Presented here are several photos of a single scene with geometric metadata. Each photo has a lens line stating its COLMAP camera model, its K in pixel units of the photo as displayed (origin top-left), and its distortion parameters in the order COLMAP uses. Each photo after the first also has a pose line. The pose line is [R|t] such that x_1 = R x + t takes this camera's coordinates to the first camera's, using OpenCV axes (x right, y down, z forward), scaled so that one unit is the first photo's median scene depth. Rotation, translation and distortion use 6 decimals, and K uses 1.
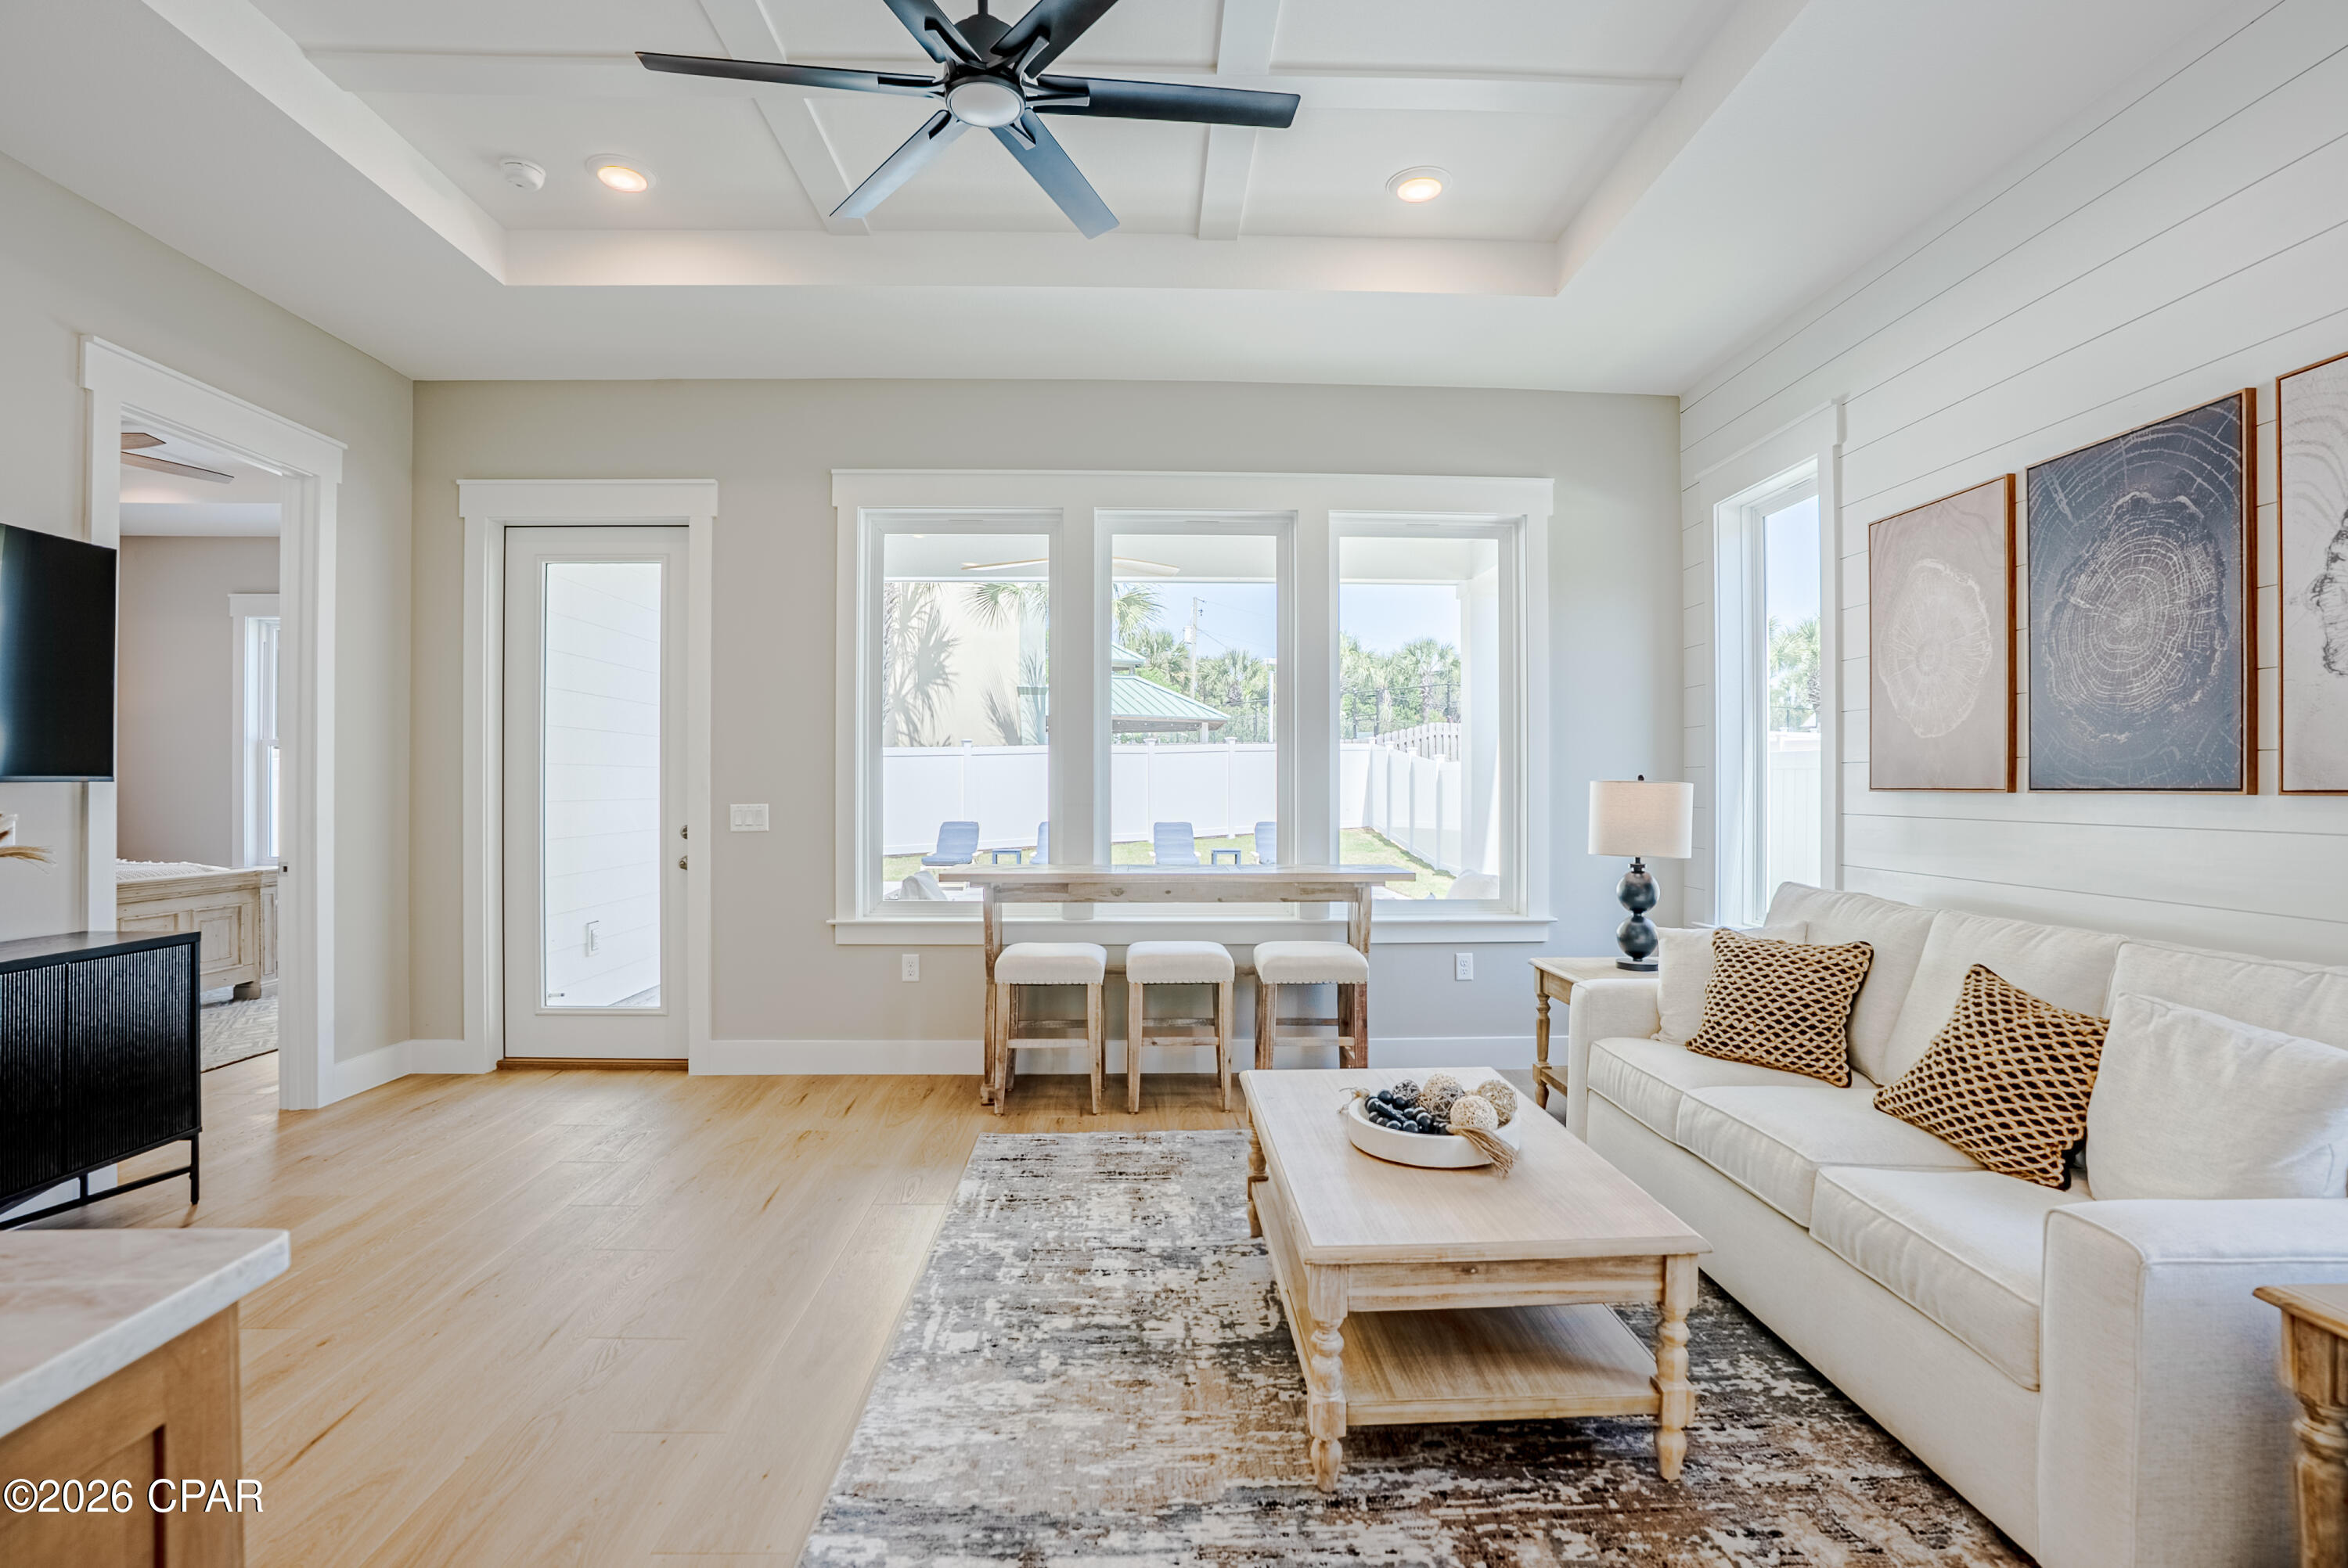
lens RADIAL K [[1091.5, 0, 1183.5], [0, 1091.5, 786.2], [0, 0, 1]] dist [-0.038872, 0.000000]
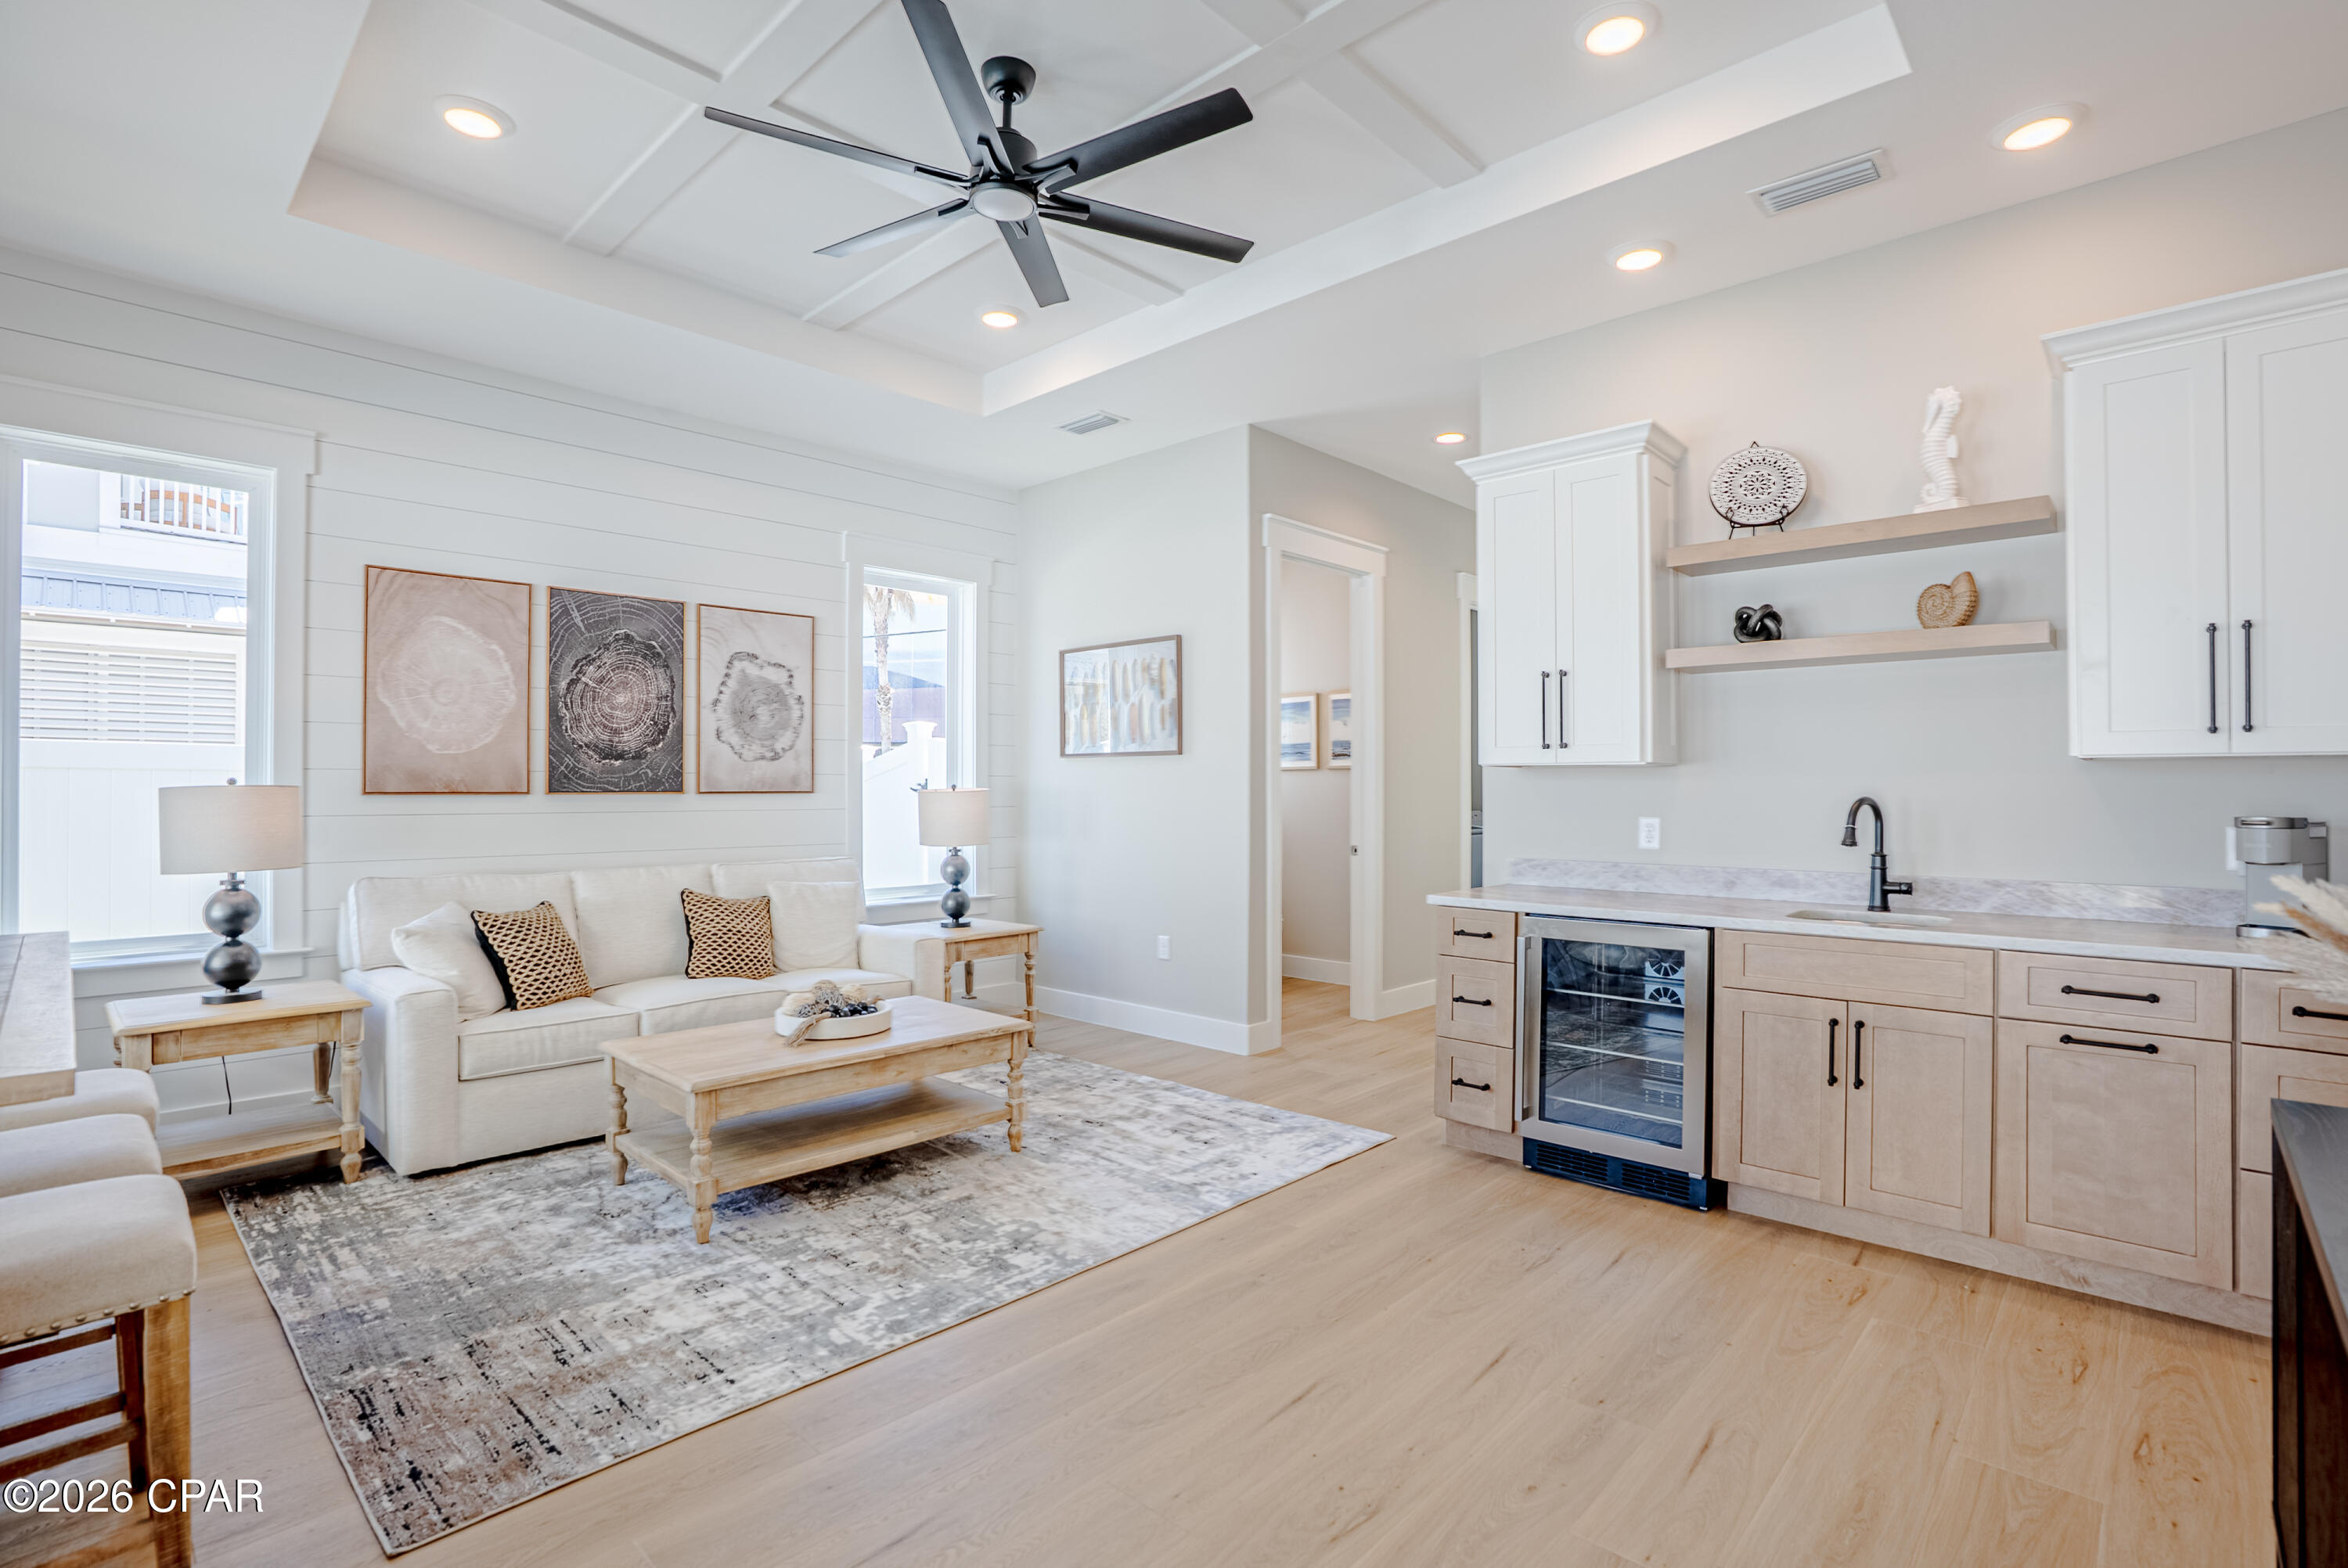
lens RADIAL K [[1091.5, 0, 1177.6], [0, 1091.5, 786.4], [0, 0, 1]] dist [-0.038872, 0.000000]
pose [[-0.701606, 0.002379, 0.712561, -1.045135], [-0.000035, 0.999994, -0.003373, 0.000151], [-0.712565, -0.002392, -0.701602, 1.534499]]
